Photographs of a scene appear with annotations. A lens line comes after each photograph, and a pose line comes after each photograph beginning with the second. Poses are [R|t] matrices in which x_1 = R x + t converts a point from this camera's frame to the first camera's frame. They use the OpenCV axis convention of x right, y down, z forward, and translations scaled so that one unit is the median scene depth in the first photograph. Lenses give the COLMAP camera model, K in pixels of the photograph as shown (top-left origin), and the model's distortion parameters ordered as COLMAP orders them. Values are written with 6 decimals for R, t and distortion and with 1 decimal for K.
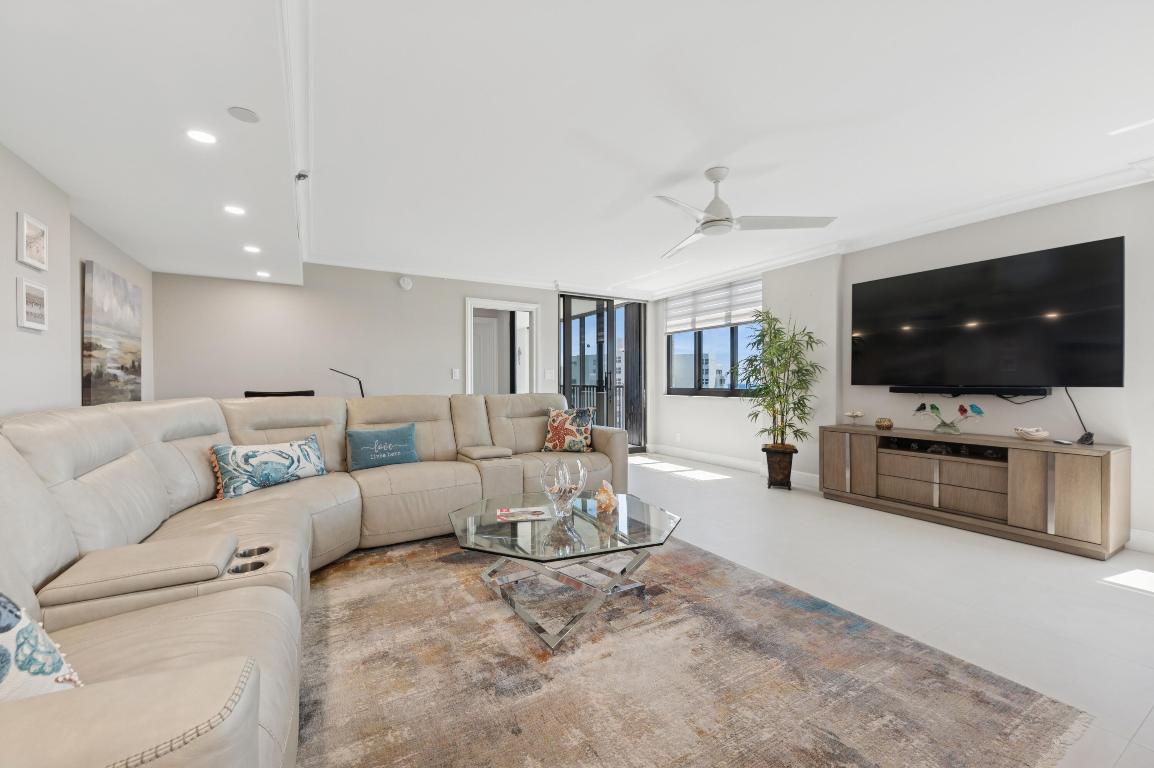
lens RADIAL K [[443.7, 0, 577.0], [0, 443.7, 384.0], [0, 0, 1]] dist [-0.000235, -0.000059]
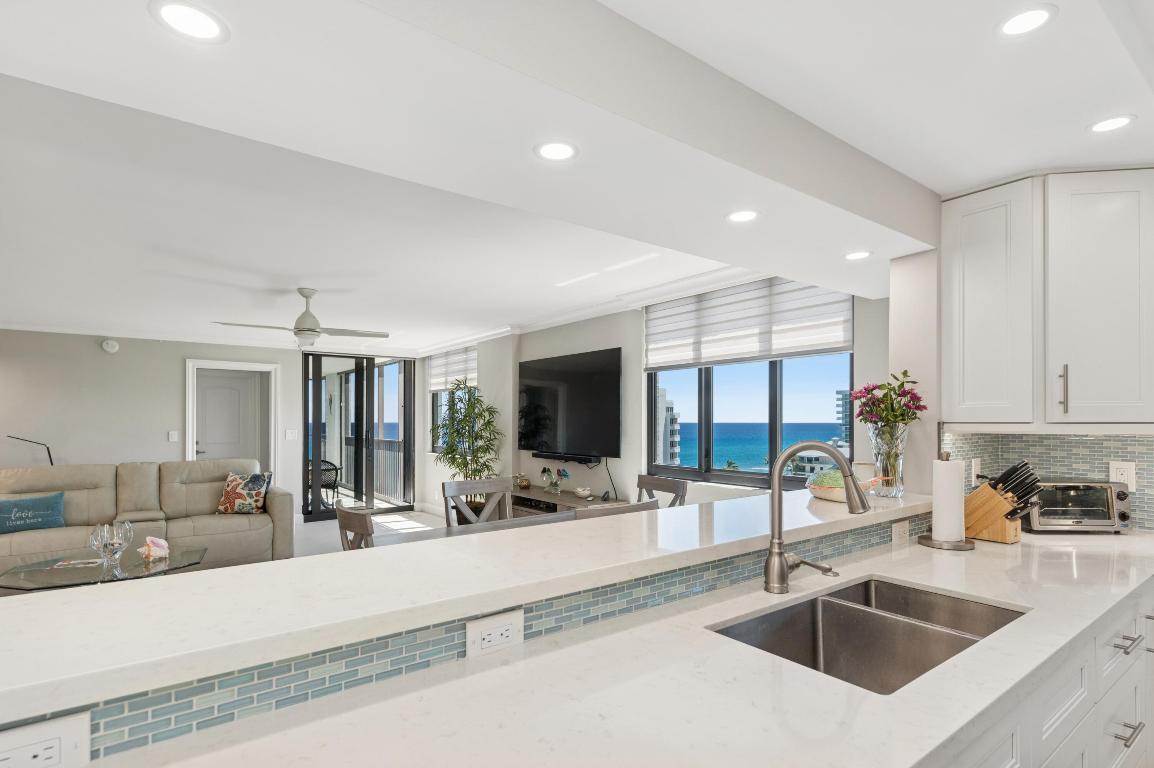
lens RADIAL K [[562.7, 0, 576.2], [0, 562.7, 416.2], [0, 0, 1]] dist [0.054058, -0.019791]
pose [[0.994230, 0.001062, 0.107264, 0.655428], [0.000097, 0.999942, -0.010797, -0.073832], [-0.107270, 0.010746, 0.994172, -0.503691]]
